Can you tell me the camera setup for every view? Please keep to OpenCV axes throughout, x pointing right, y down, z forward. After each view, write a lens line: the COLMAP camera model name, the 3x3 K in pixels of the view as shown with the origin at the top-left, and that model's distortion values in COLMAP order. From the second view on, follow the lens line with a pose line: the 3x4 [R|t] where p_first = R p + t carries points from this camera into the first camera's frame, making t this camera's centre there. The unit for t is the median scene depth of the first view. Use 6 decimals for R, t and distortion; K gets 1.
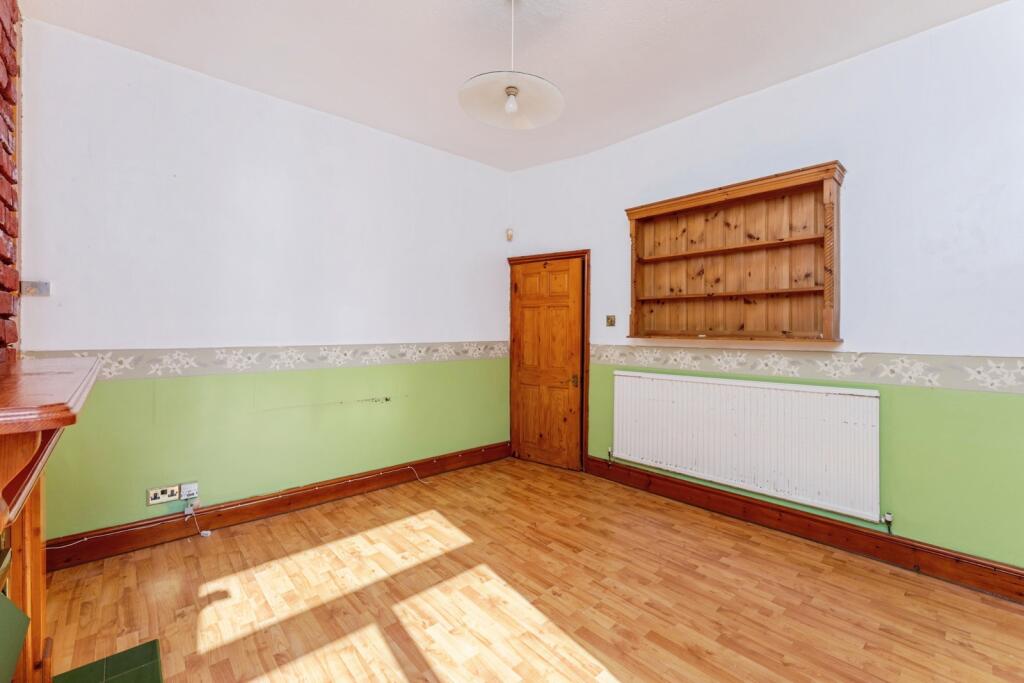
lens RADIAL K [[436.3, 0, 512.1], [0, 436.3, 332.5], [0, 0, 1]] dist [0.003159, 0.000607]
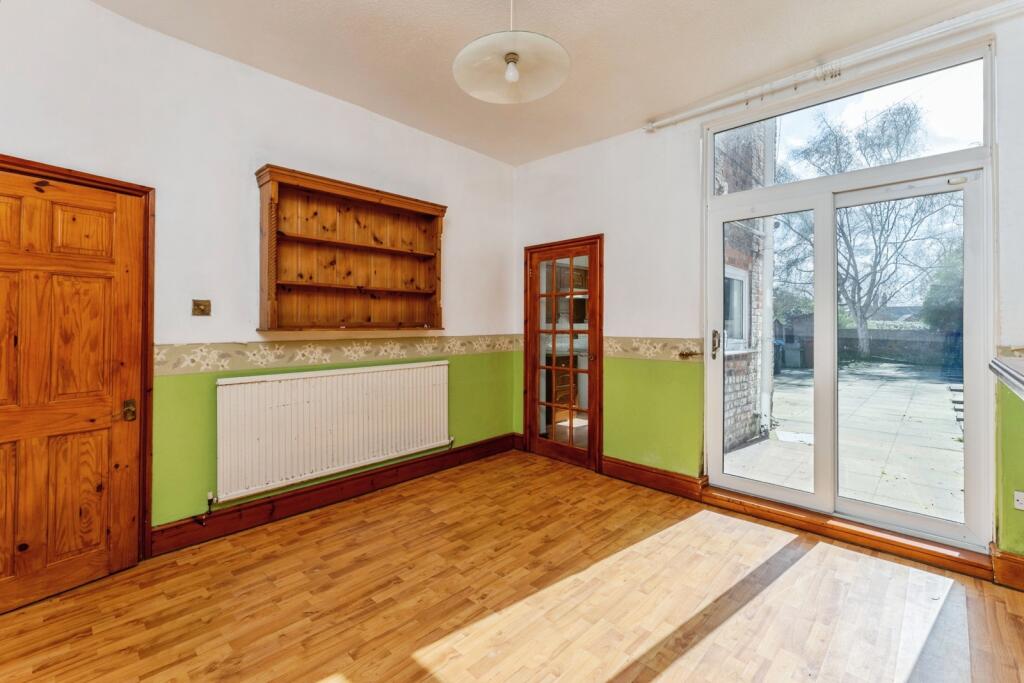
lens RADIAL K [[436.3, 0, 516.9], [0, 436.3, 323.4], [0, 0, 1]] dist [0.003159, 0.000607]
pose [[-0.062063, -0.001973, 0.998070, -0.565228], [0.005036, 0.999985, 0.002290, -0.001529], [-0.998060, 0.005169, -0.062052, 0.647832]]
